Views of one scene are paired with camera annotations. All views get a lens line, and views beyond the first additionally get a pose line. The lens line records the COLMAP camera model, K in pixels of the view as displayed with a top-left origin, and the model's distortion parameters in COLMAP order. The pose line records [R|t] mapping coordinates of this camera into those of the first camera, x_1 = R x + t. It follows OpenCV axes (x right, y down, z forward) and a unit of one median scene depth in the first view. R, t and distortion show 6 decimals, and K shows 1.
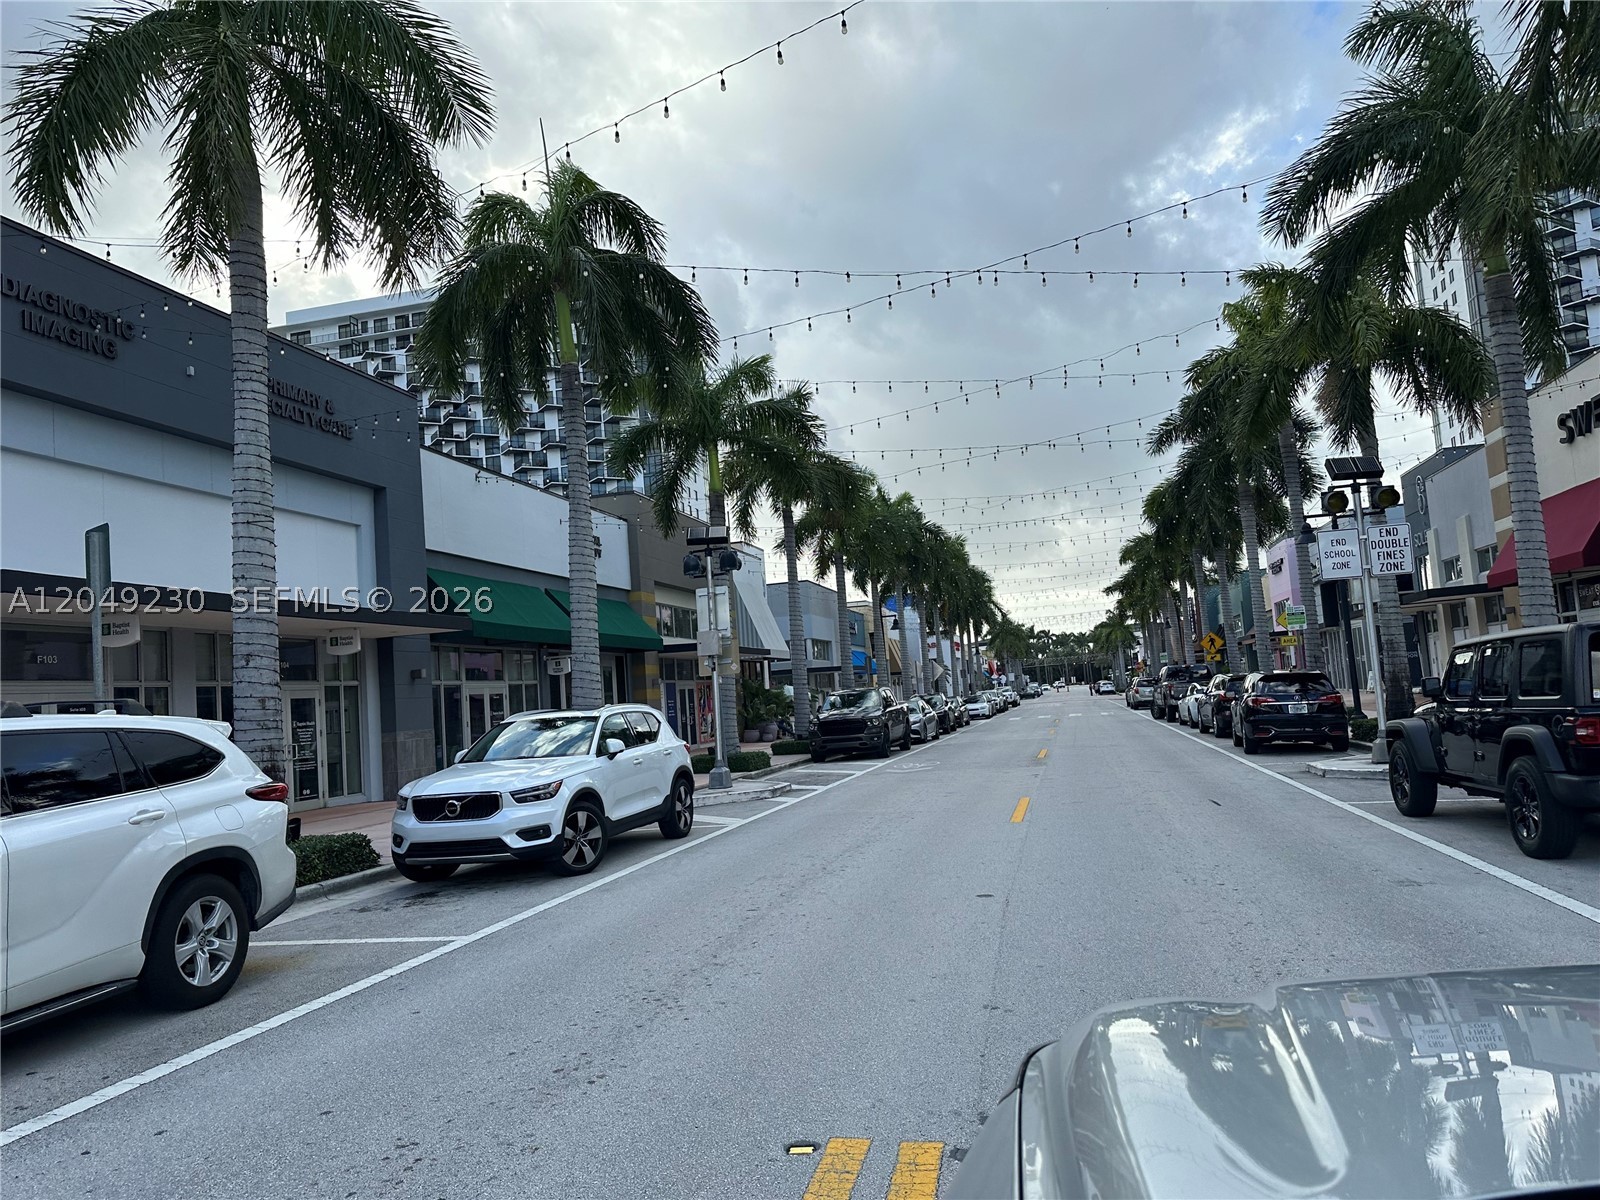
lens RADIAL K [[1118.1, 0, 794.8], [0, 1118.1, 603.7], [0, 0, 1]] dist [0.077562, -0.044827]
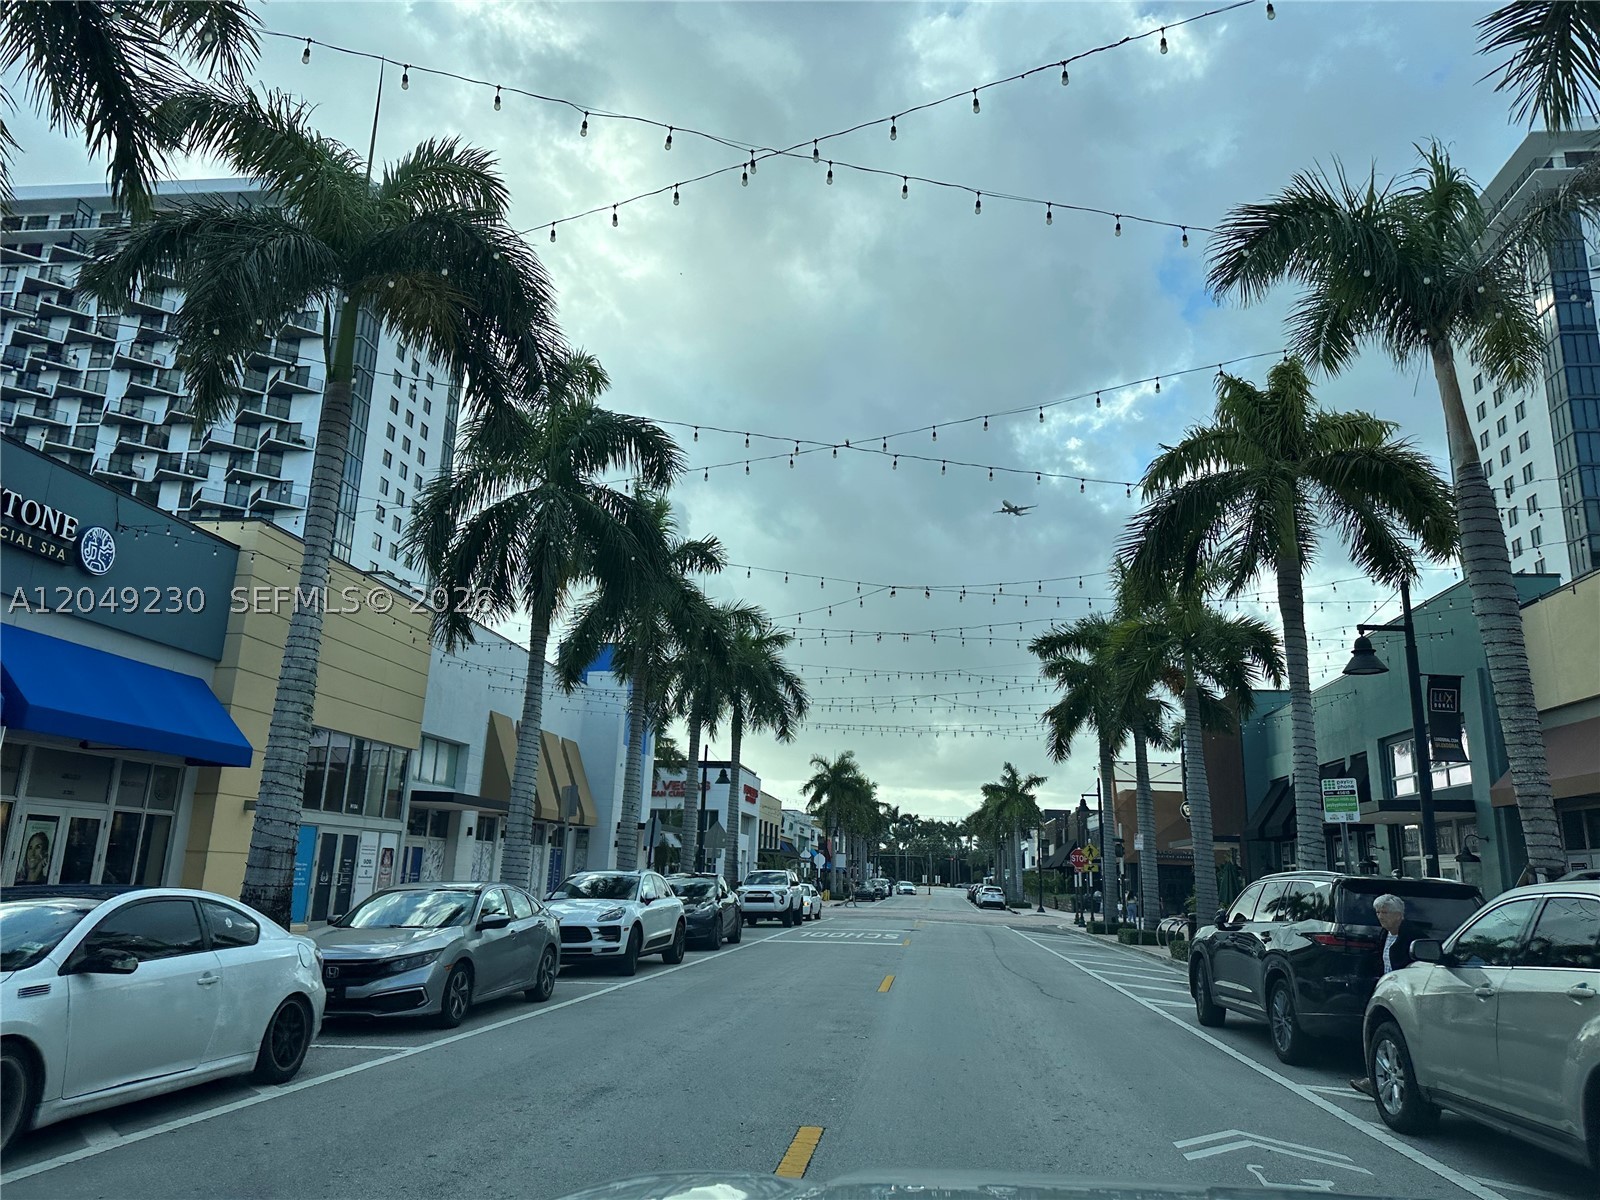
lens RADIAL K [[1118.1, 0, 794.8], [0, 1118.1, 603.7], [0, 0, 1]] dist [0.077562, -0.044827]
pose [[0.987190, 0.129205, 0.093609, 0.054459], [-0.112450, 0.979646, -0.166281, 0.021544], [-0.113187, 0.153625, 0.981625, 0.225759]]
